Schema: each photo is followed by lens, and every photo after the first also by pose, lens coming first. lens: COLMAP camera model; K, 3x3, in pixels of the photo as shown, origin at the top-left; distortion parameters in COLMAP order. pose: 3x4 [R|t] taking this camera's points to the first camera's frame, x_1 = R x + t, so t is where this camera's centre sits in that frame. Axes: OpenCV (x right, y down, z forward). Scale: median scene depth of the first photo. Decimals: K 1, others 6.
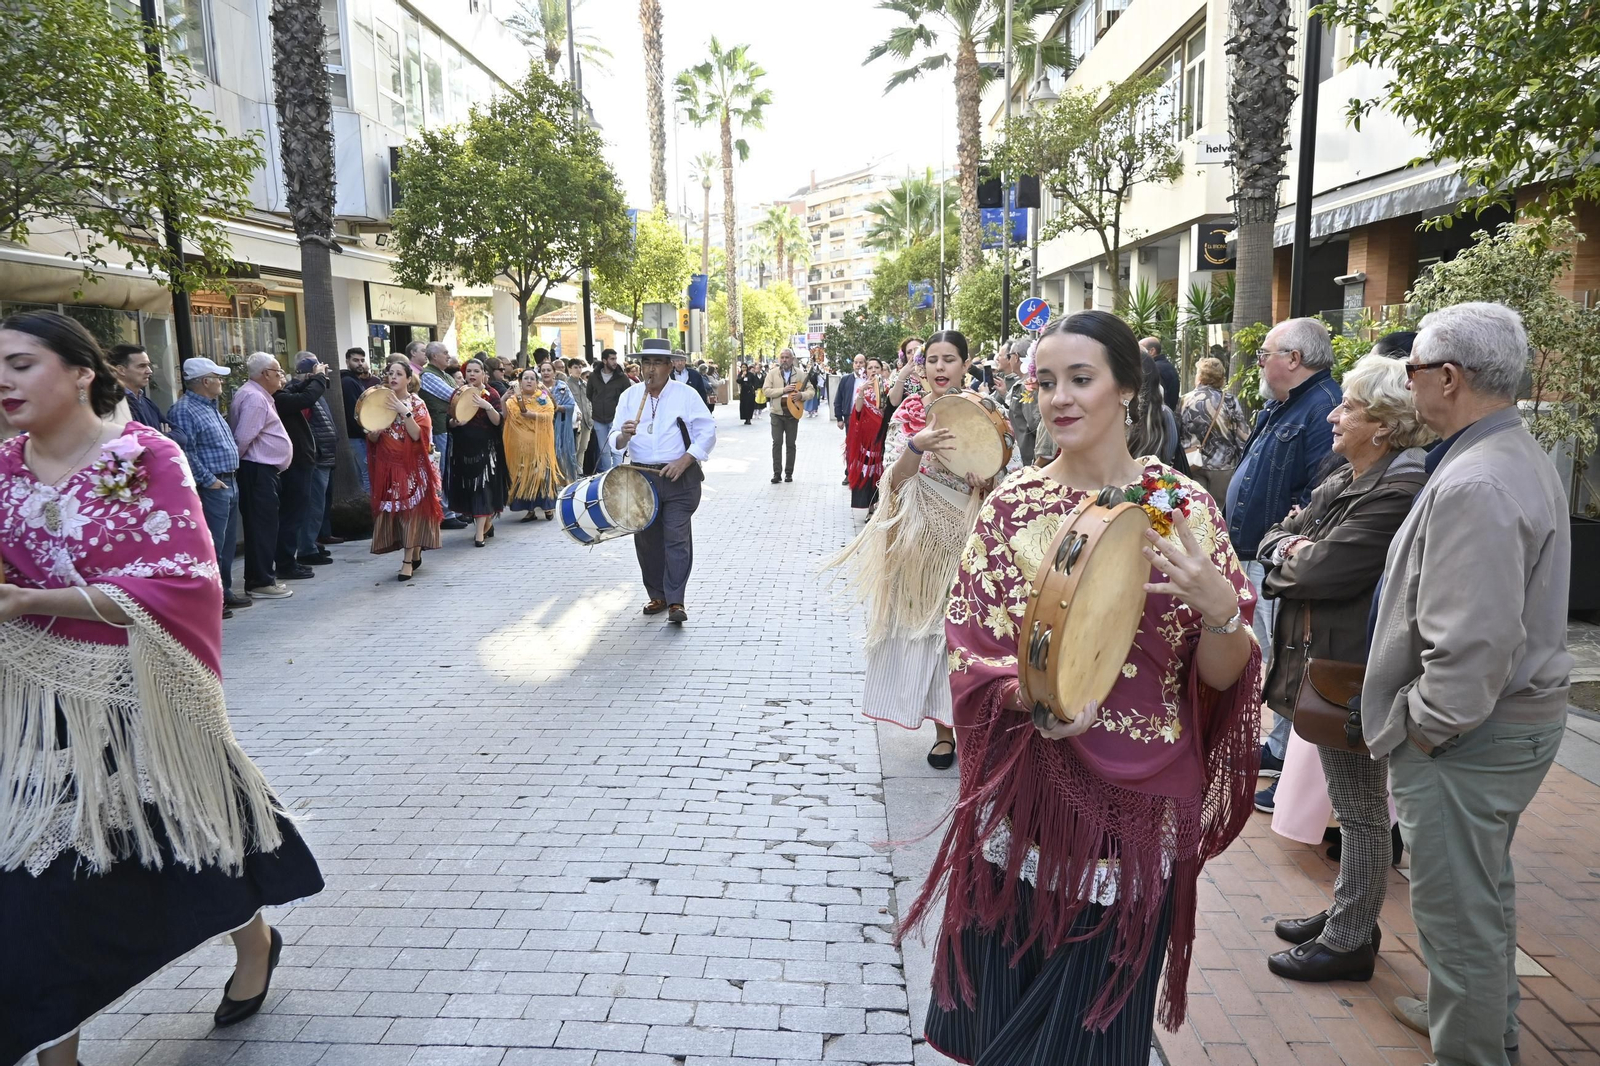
lens RADIAL K [[1117.0, 0, 803.1], [0, 1117.0, 536.3], [0, 0, 1]] dist [0.096072, -0.011342]
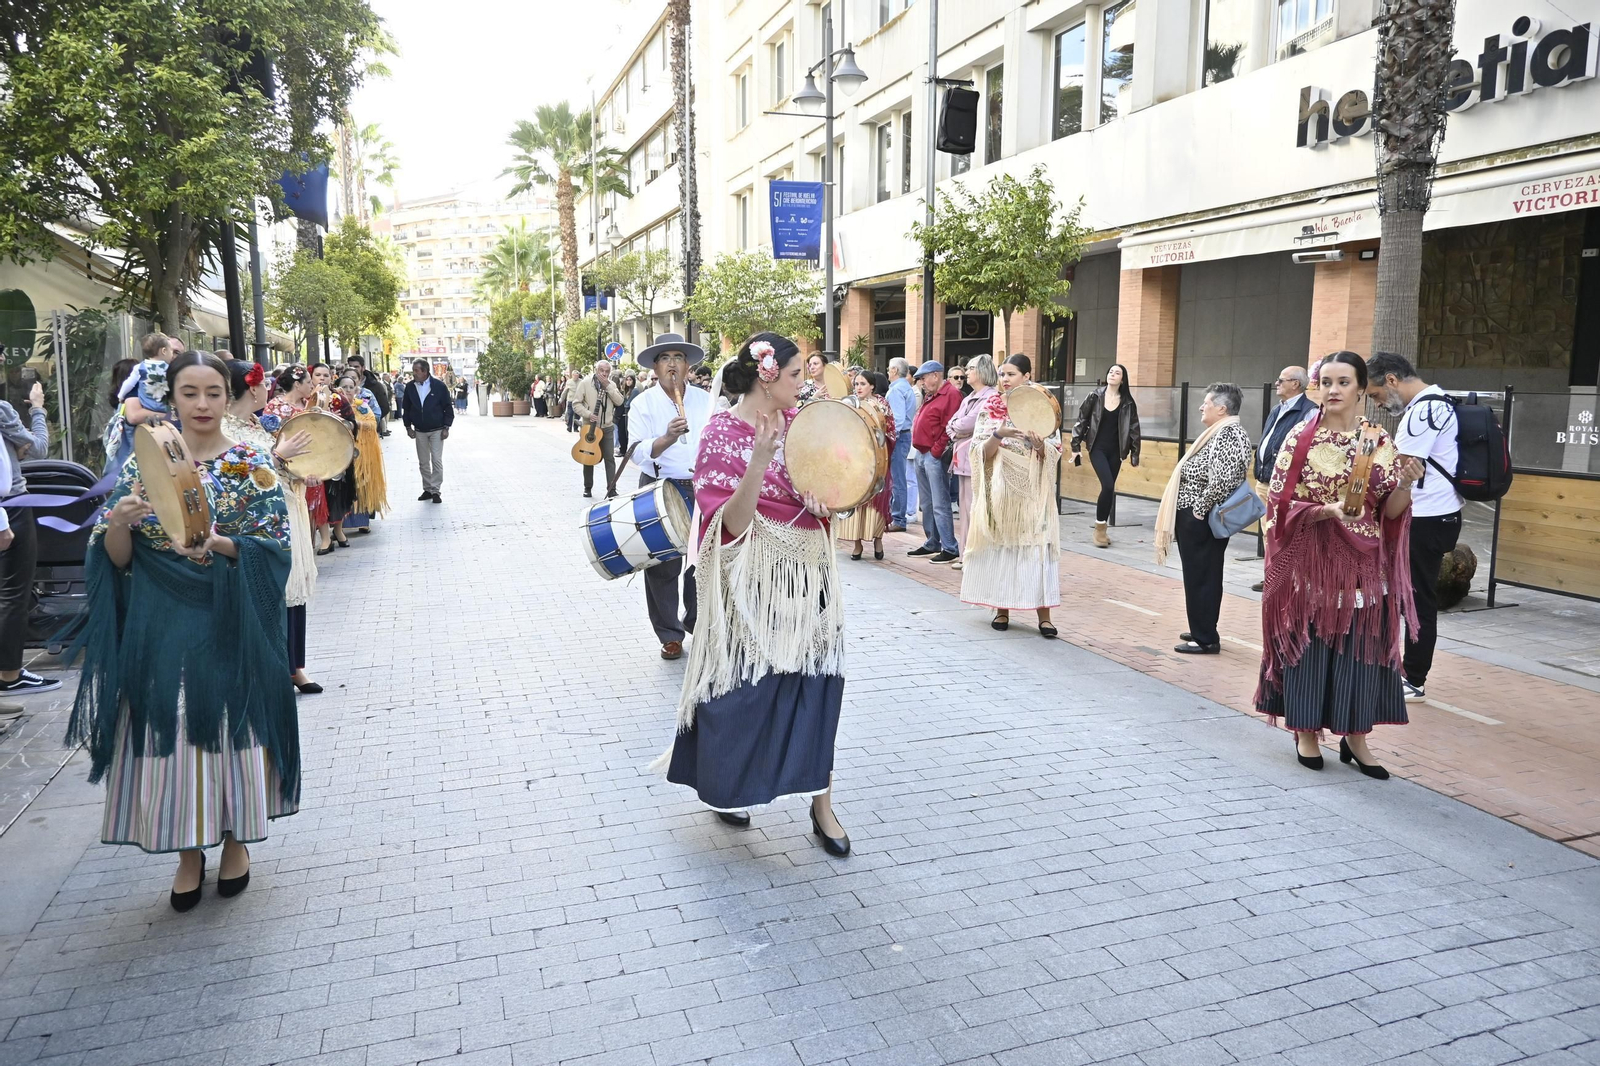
lens RADIAL K [[1117.0, 0, 800.3], [0, 1117.0, 526.2], [0, 0, 1]] dist [0.096072, -0.011342]
pose [[0.935995, -0.022068, 0.351321, -0.065705], [0.031459, 0.999283, -0.021044, 0.054562], [-0.350605, 0.030749, 0.936019, -0.329903]]
